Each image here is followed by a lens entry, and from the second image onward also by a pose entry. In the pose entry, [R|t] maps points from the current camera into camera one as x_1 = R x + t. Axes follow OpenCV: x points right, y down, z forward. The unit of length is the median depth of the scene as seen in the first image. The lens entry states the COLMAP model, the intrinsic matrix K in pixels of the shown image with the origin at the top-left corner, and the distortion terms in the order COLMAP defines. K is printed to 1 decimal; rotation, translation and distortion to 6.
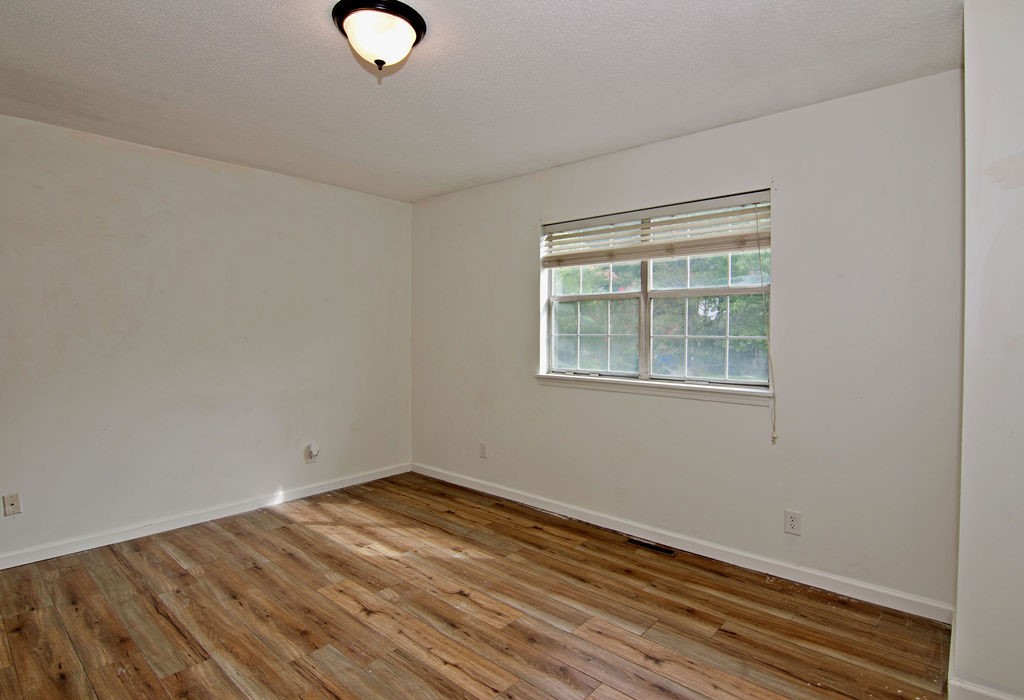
lens RADIAL K [[532.1, 0, 502.7], [0, 532.1, 342.5], [0, 0, 1]] dist [-0.005078, -0.002414]
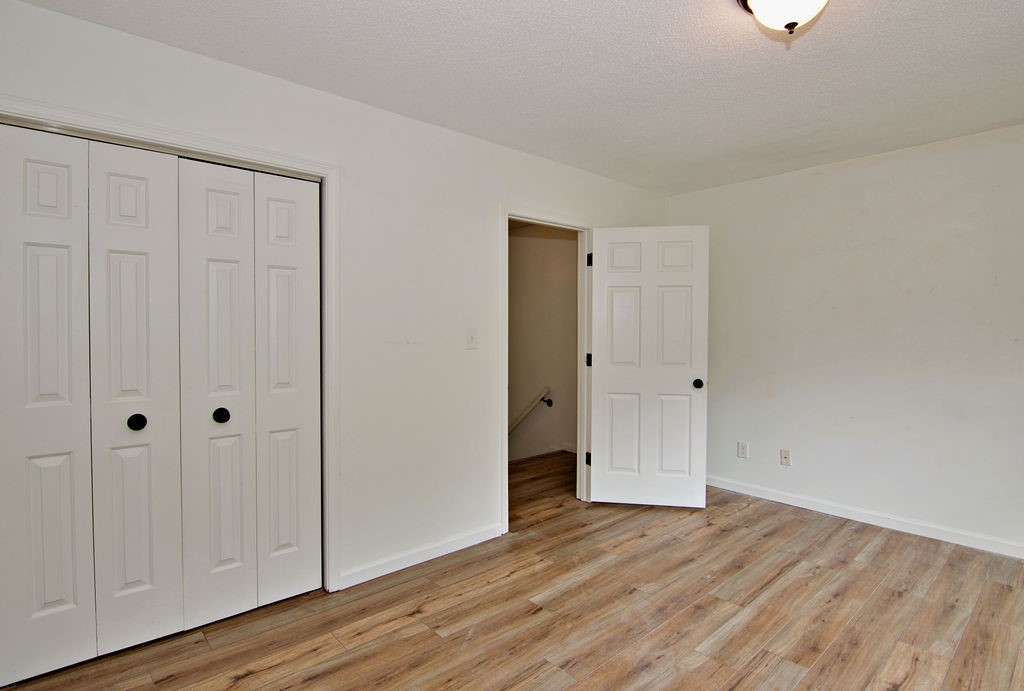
lens RADIAL K [[494.6, 0, 501.2], [0, 494.6, 346.3], [0, 0, 1]] dist [-0.033732, 0.000864]
pose [[-0.118027, 0.024652, -0.992704, 0.420066], [-0.019620, 0.999439, 0.027152, -0.003449], [0.992817, 0.022682, -0.117477, 0.422900]]
